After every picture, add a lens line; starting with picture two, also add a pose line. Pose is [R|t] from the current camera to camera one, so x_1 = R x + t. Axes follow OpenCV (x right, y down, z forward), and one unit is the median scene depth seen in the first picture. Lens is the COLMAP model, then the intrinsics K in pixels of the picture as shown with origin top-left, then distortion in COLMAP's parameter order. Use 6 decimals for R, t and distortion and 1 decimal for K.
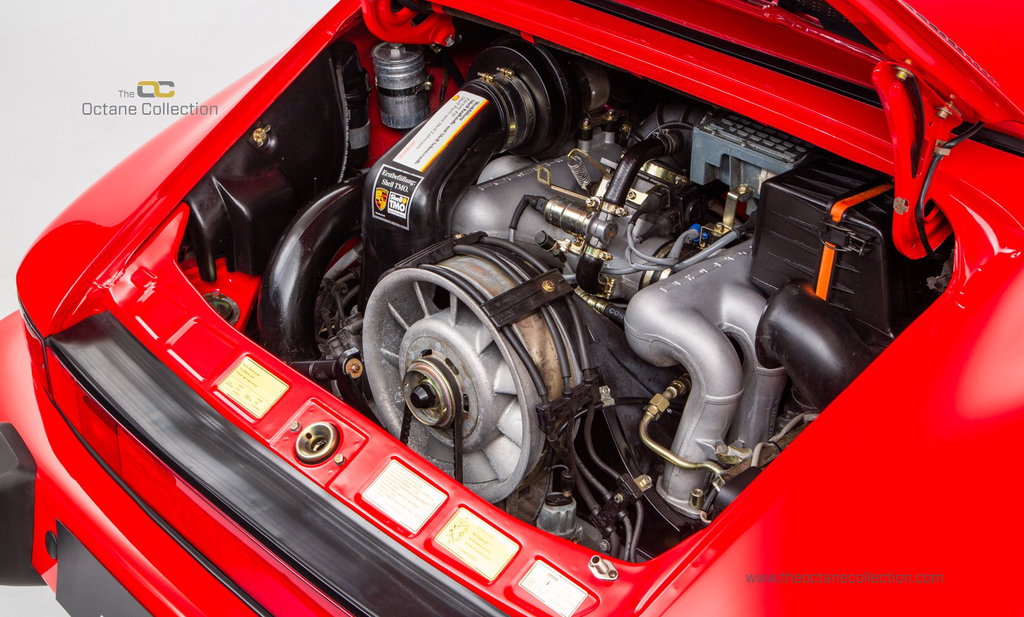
lens RADIAL K [[1477.2, 0, 512.0], [0, 1477.2, 308.5], [0, 0, 1]] dist [0.147407, 0.016874]
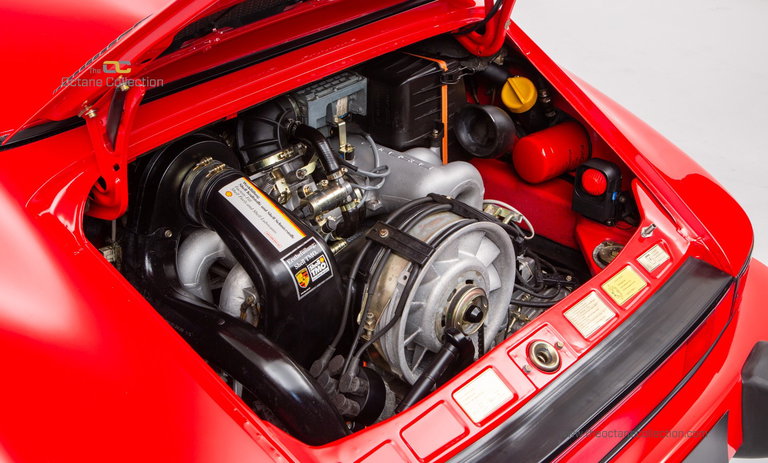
lens RADIAL K [[1009.8, 0, 396.3], [0, 1009.8, 232.0], [0, 0, 1]] dist [0.018714, 0.004010]
pose [[-0.063628, -0.530778, 0.845119, -0.769670], [0.505018, 0.713277, 0.485996, -0.464491], [-0.860760, 0.457723, 0.222668, 0.778175]]
